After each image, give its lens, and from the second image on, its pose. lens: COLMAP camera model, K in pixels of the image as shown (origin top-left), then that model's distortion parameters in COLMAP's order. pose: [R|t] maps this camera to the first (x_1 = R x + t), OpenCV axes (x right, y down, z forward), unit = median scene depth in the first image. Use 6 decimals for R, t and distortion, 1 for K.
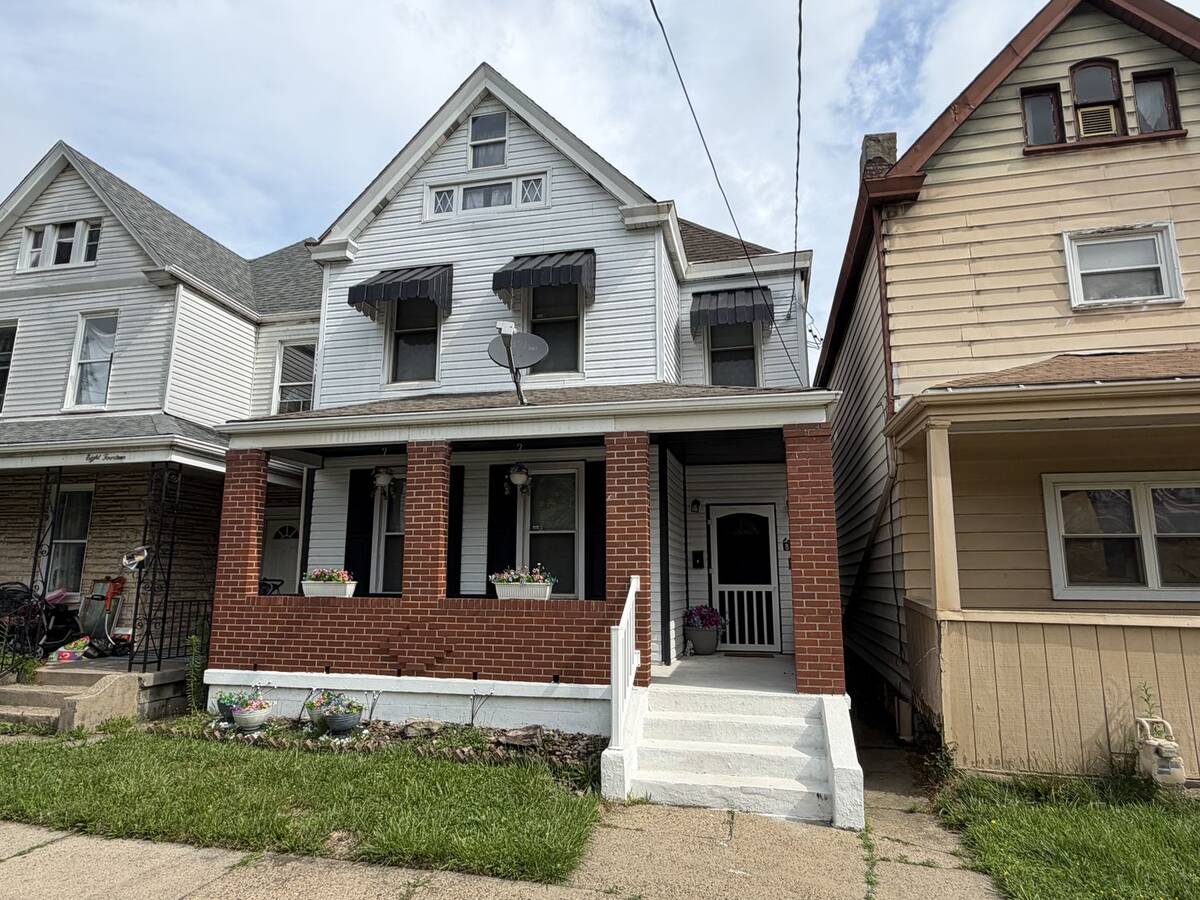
lens RADIAL K [[713.7, 0, 596.3], [0, 713.7, 452.2], [0, 0, 1]] dist [-0.003400, 0.002176]
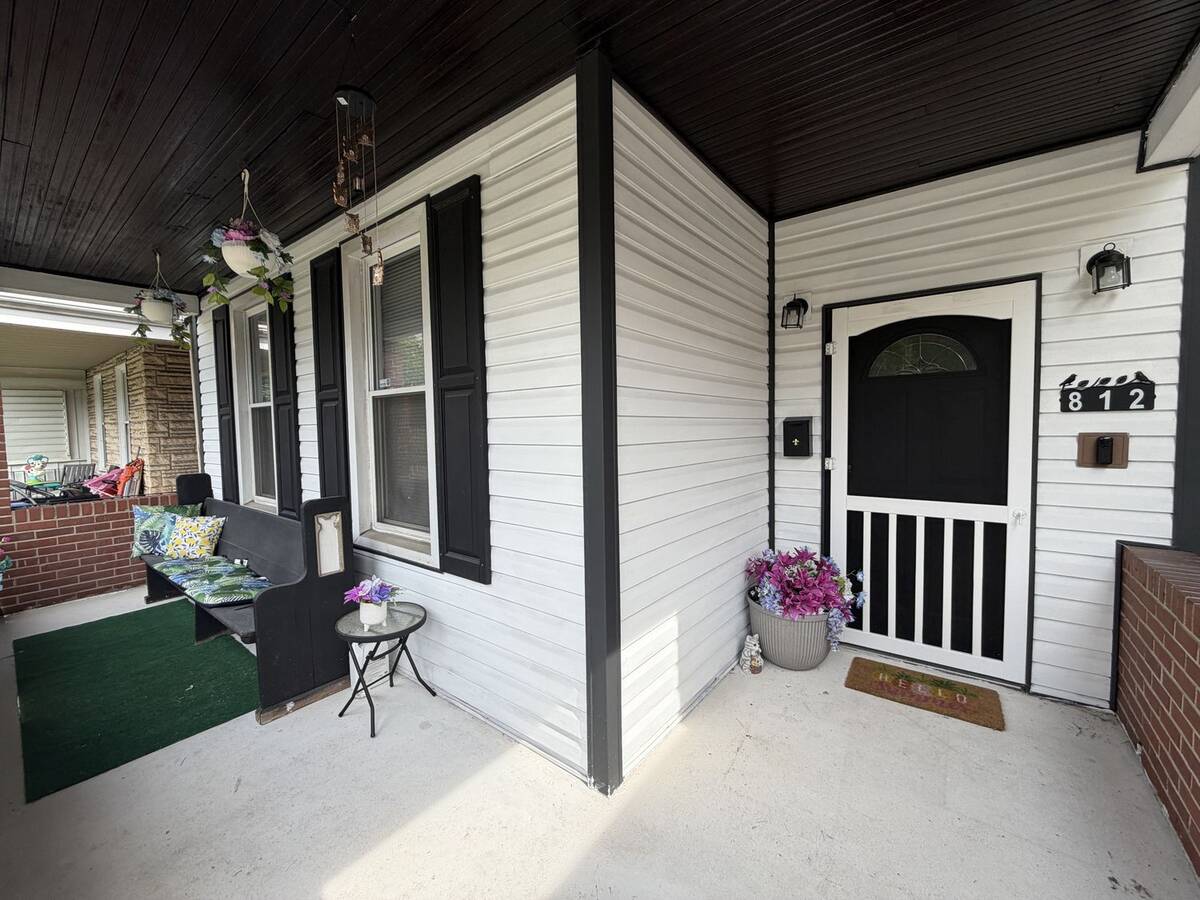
lens RADIAL K [[477.6, 0, 597.0], [0, 477.6, 451.8], [0, 0, 1]] dist [0.000222, 0.000008]
pose [[0.911235, 0.005248, -0.411854, 0.156880], [0.091058, 0.972611, 0.213862, 0.088535], [0.401696, -0.232381, 0.885799, 0.715521]]
